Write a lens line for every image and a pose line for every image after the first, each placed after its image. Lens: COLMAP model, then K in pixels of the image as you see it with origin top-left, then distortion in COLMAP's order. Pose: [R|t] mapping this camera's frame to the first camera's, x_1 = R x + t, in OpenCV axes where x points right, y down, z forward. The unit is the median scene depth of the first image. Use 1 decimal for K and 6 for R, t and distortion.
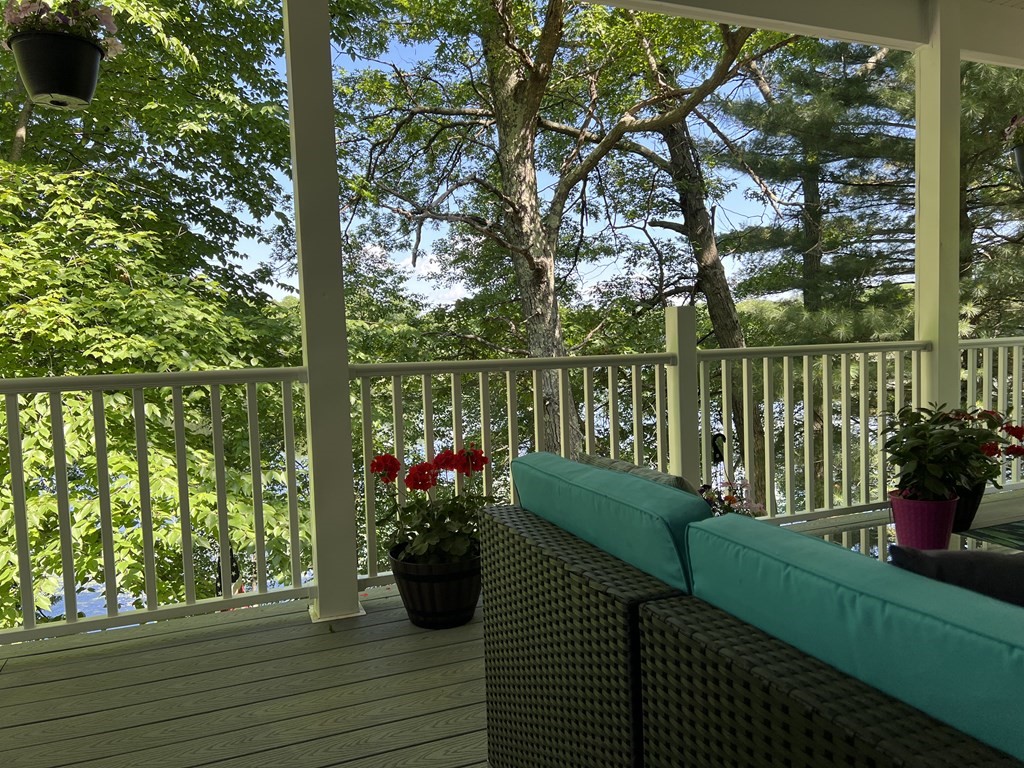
lens RADIAL K [[768.8, 0, 517.6], [0, 768.8, 387.5], [0, 0, 1]] dist [0.048708, -0.042135]
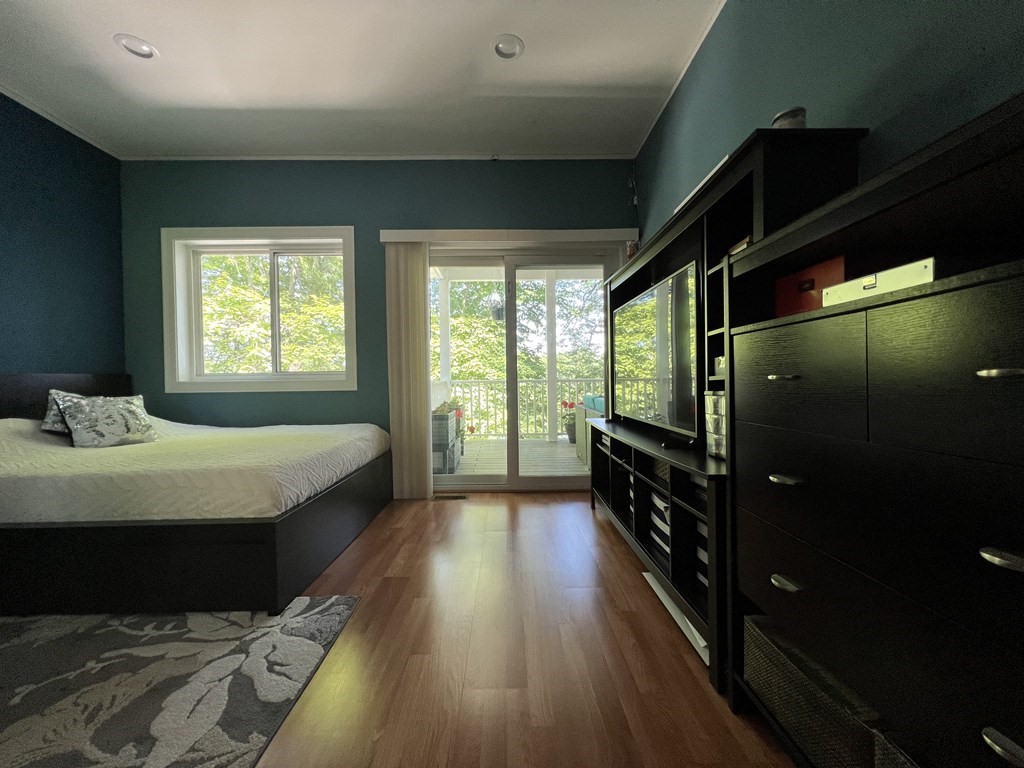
lens RADIAL K [[413.0, 0, 512.8], [0, 413.0, 383.4], [0, 0, 1]] dist [0.000520, 0.000542]
pose [[0.930046, 0.022157, -0.366776, 0.172883], [-0.038287, 0.998590, -0.036760, 0.039583], [0.365444, 0.048231, 0.929583, -0.531652]]
